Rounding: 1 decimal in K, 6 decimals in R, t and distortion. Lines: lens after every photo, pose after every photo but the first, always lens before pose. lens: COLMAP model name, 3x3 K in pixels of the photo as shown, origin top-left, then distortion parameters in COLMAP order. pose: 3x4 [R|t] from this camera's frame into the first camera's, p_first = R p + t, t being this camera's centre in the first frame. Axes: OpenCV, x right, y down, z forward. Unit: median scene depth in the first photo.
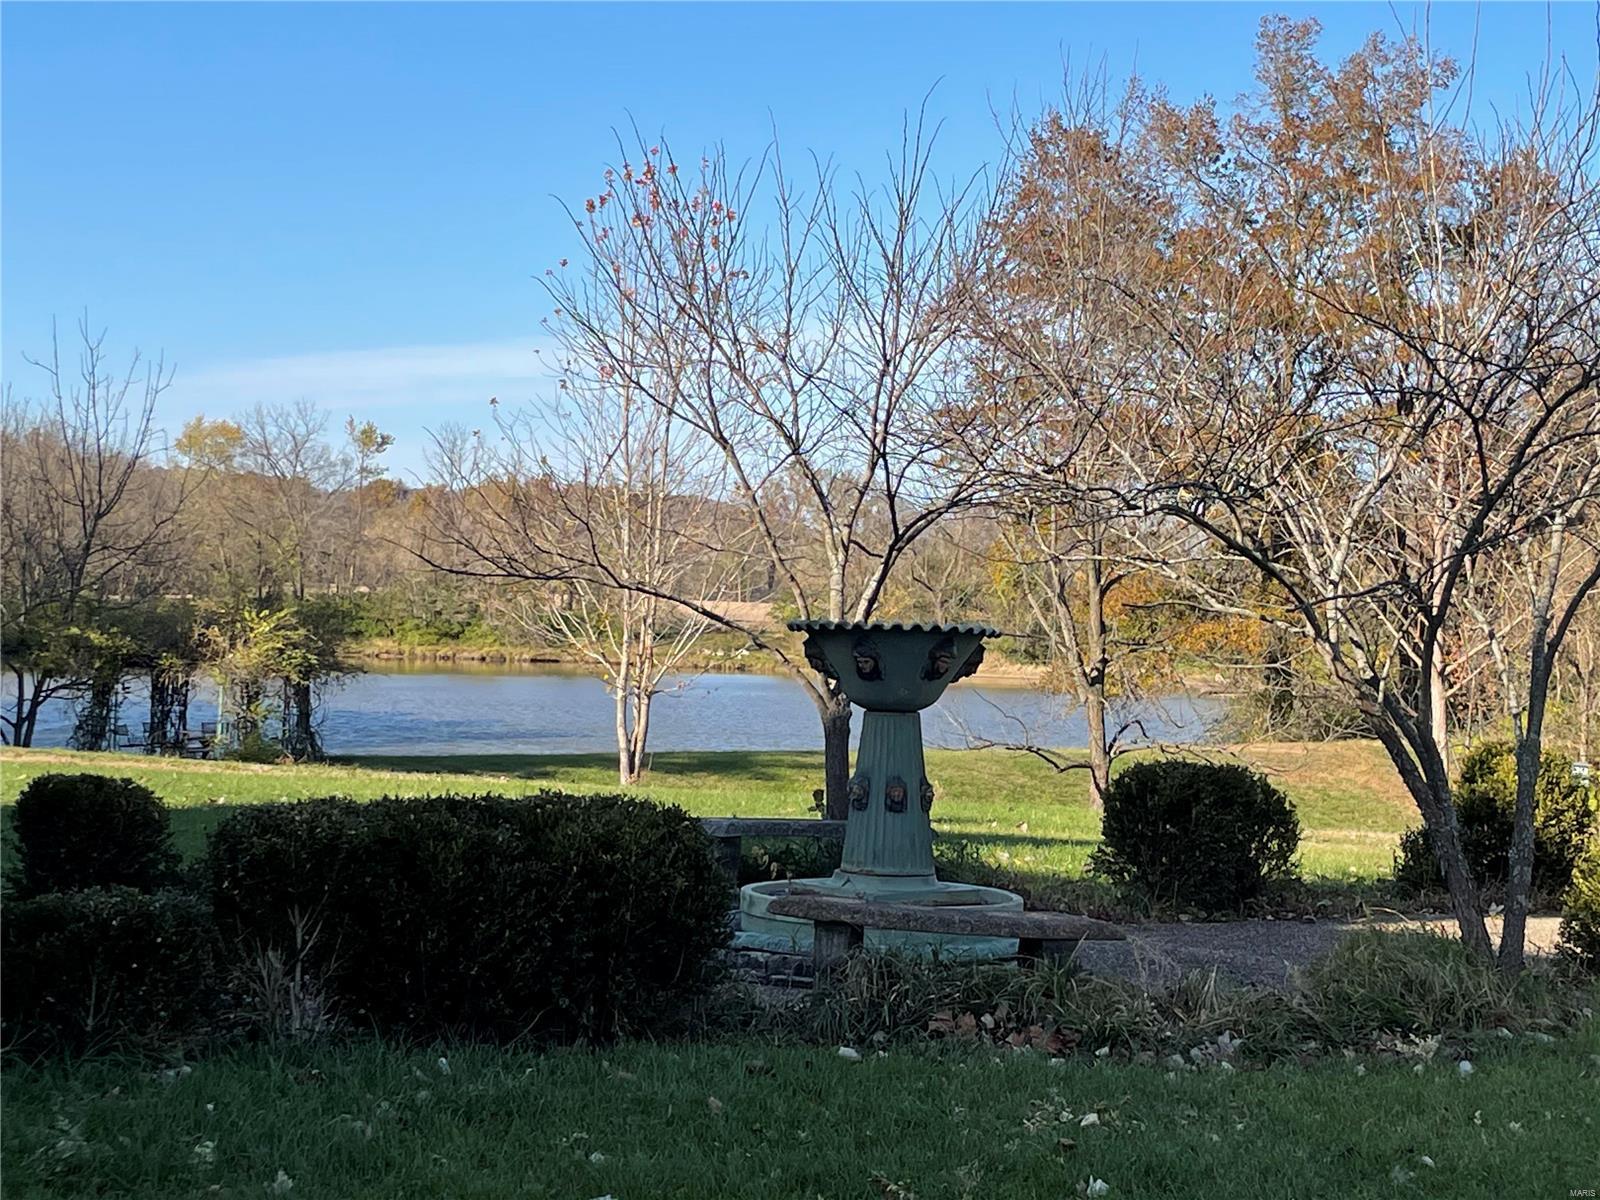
lens RADIAL K [[2965.8, 0, 800.0], [0, 2965.8, 600.0], [0, 0, 1]] dist [0.020950, 0.023841]
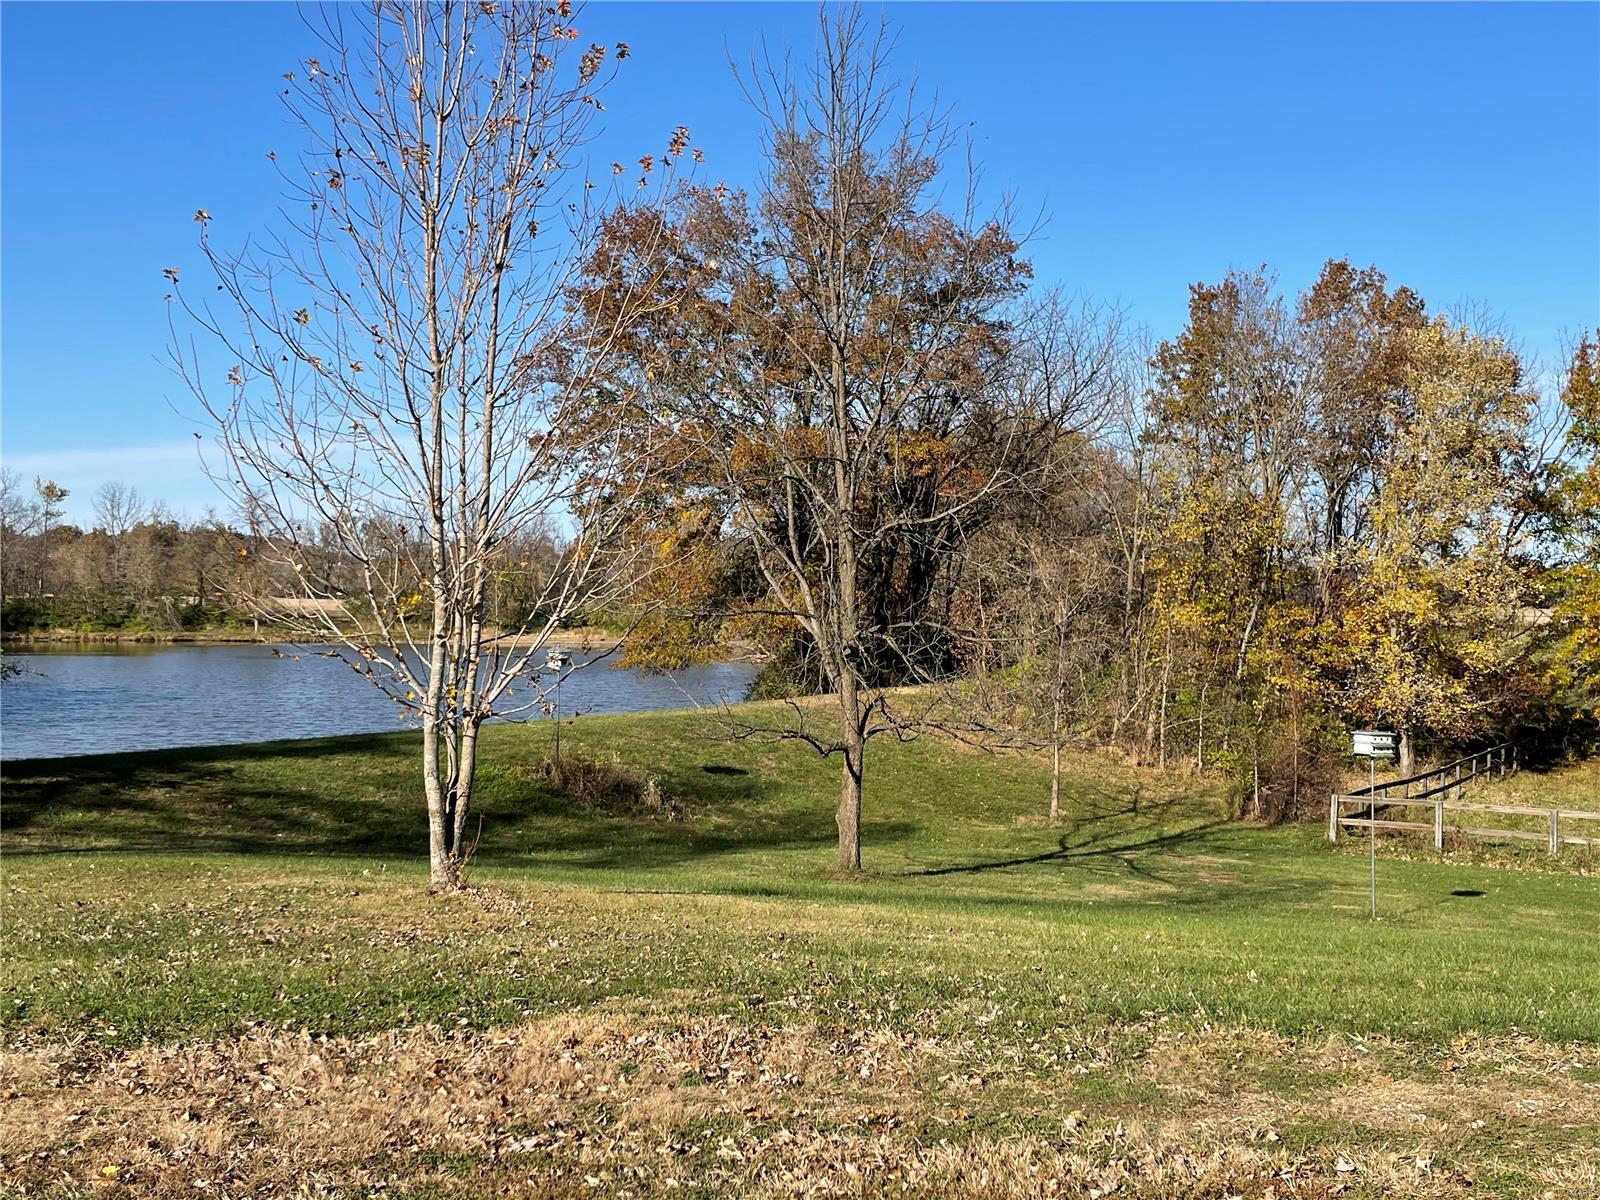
lens RADIAL K [[1653.8, 0, 799.7], [0, 1653.8, 582.7], [0, 0, 1]] dist [0.017560, 0.010996]
pose [[0.962095, -0.019084, 0.272048, -0.014327], [0.020820, 0.999777, -0.003494, 0.001016], [-0.271920, 0.009025, 0.962277, 0.117133]]
